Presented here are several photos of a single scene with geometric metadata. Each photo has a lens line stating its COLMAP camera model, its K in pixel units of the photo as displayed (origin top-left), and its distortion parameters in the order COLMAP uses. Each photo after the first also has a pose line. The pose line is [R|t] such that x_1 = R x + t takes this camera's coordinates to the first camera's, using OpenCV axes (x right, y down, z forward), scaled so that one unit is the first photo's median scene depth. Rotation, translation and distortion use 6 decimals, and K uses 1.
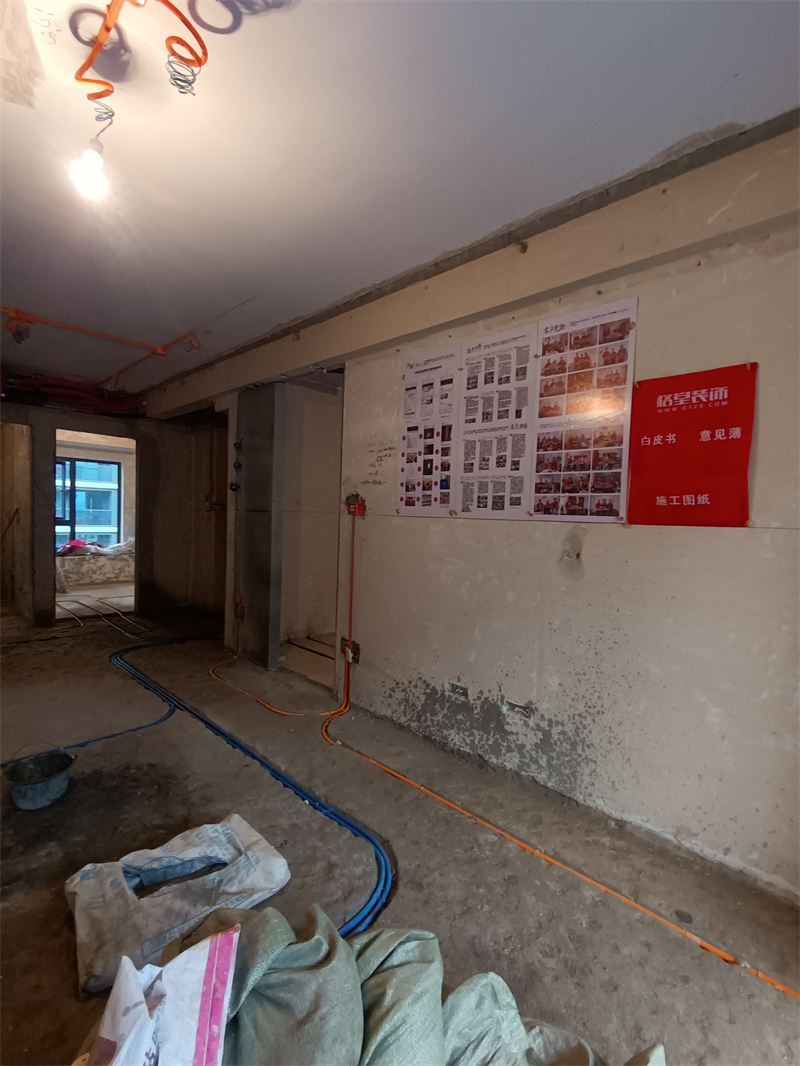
lens RADIAL K [[490.2, 0, 406.1], [0, 490.2, 534.7], [0, 0, 1]] dist [-0.005905, 0.002277]
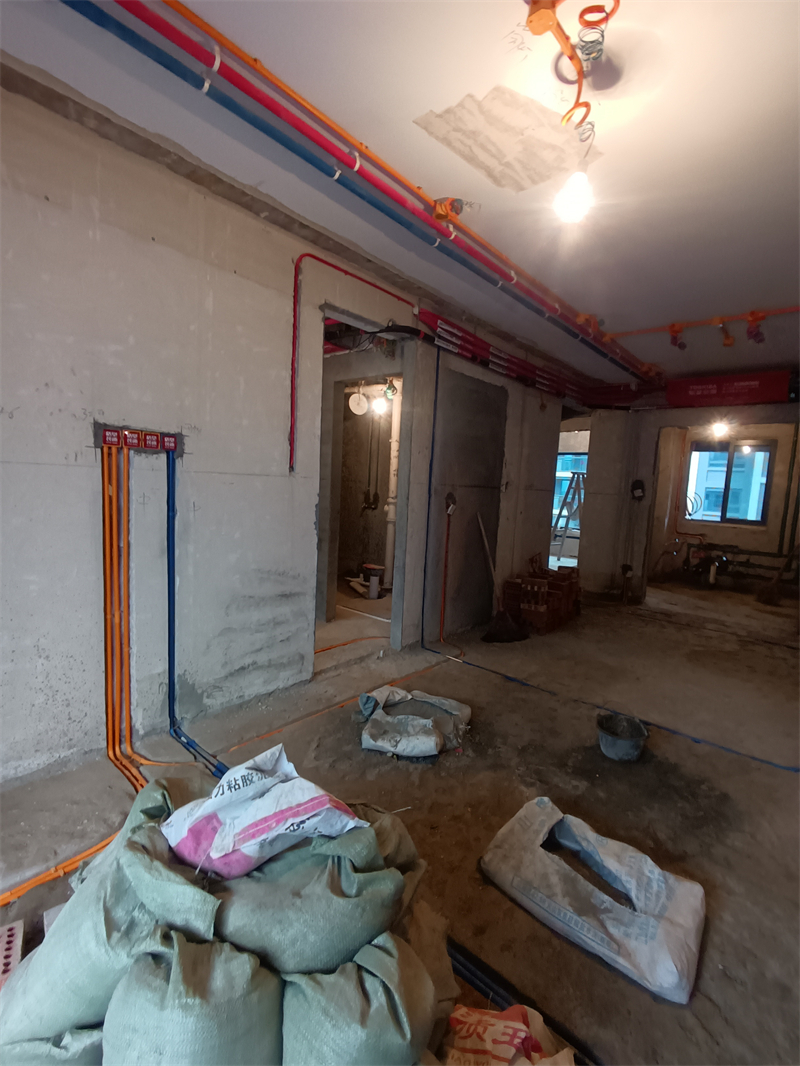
lens RADIAL K [[490.2, 0, 404.8], [0, 490.2, 535.6], [0, 0, 1]] dist [-0.005905, 0.002277]
pose [[0.047924, 0.071737, -0.996272, 0.249426], [-0.086073, 0.994004, 0.067433, -0.000468], [0.995135, 0.082521, 0.053812, 0.294783]]
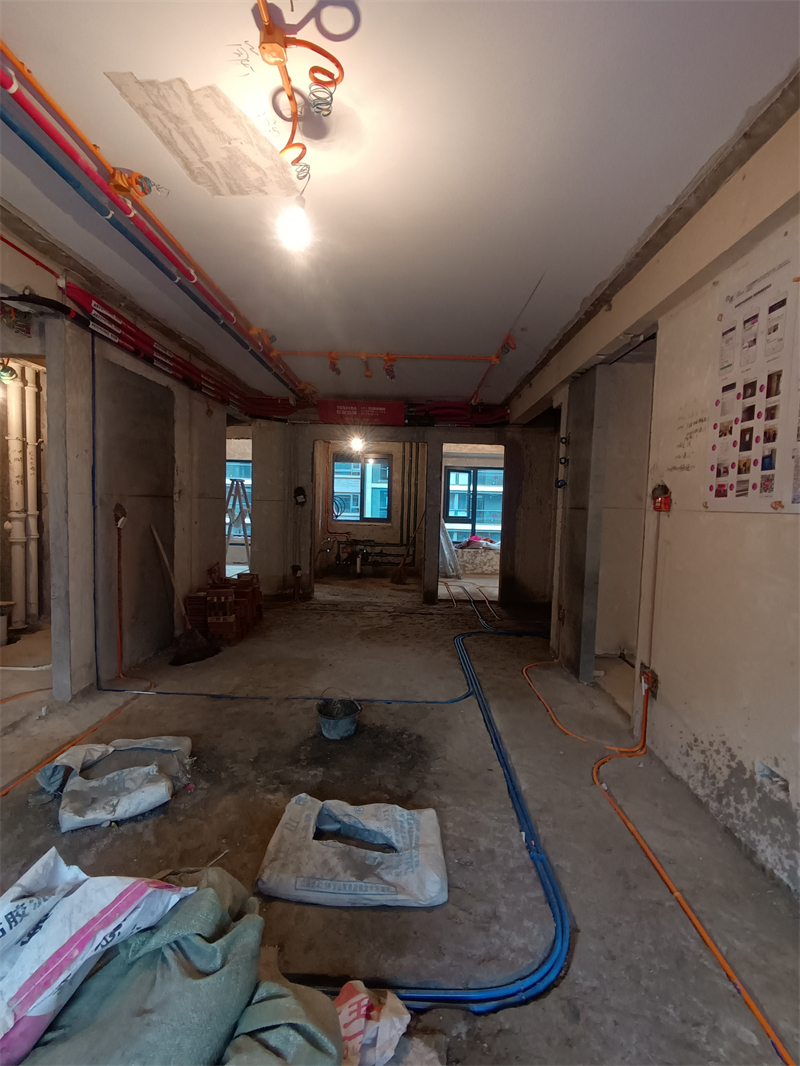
lens RADIAL K [[490.2, 0, 404.9], [0, 490.2, 535.0], [0, 0, 1]] dist [-0.005905, 0.002277]
pose [[0.681281, 0.029589, -0.731424, 0.217824], [-0.031505, 0.999442, 0.011086, 0.002996], [0.731344, 0.015490, 0.681833, 0.182698]]
